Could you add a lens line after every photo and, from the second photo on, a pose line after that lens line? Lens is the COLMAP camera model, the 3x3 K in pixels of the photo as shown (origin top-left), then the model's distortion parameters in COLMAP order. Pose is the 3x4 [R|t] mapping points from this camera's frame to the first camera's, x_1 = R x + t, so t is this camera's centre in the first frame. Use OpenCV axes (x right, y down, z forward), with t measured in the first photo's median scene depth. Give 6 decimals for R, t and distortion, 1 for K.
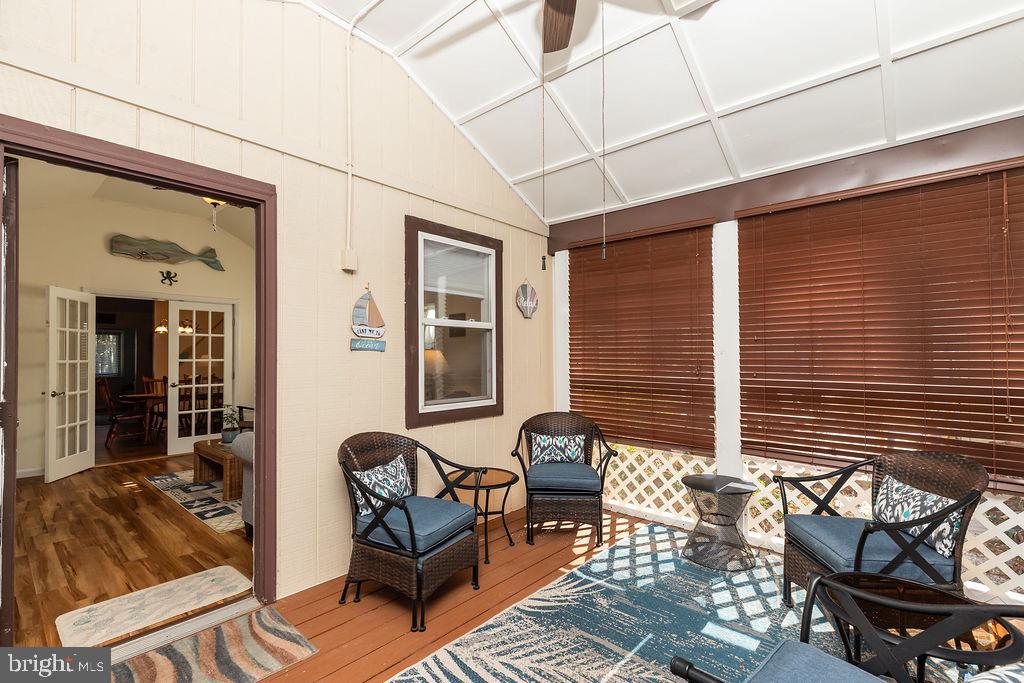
lens RADIAL K [[465.5, 0, 511.3], [0, 465.5, 345.9], [0, 0, 1]] dist [0.006397, -0.001456]
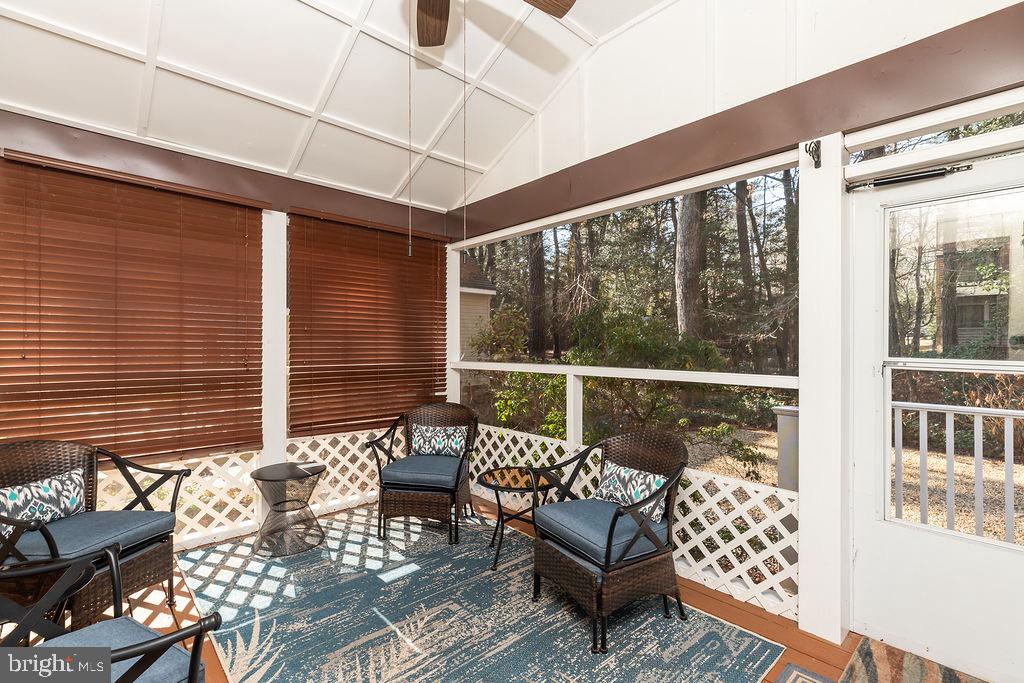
lens RADIAL K [[465.5, 0, 503.0], [0, 465.5, 344.5], [0, 0, 1]] dist [0.006397, -0.001456]
pose [[0.096186, 0.005690, 0.995347, -0.520086], [-0.020802, 0.999777, -0.003705, 0.014251], [-0.995146, -0.020349, 0.096283, 0.443111]]
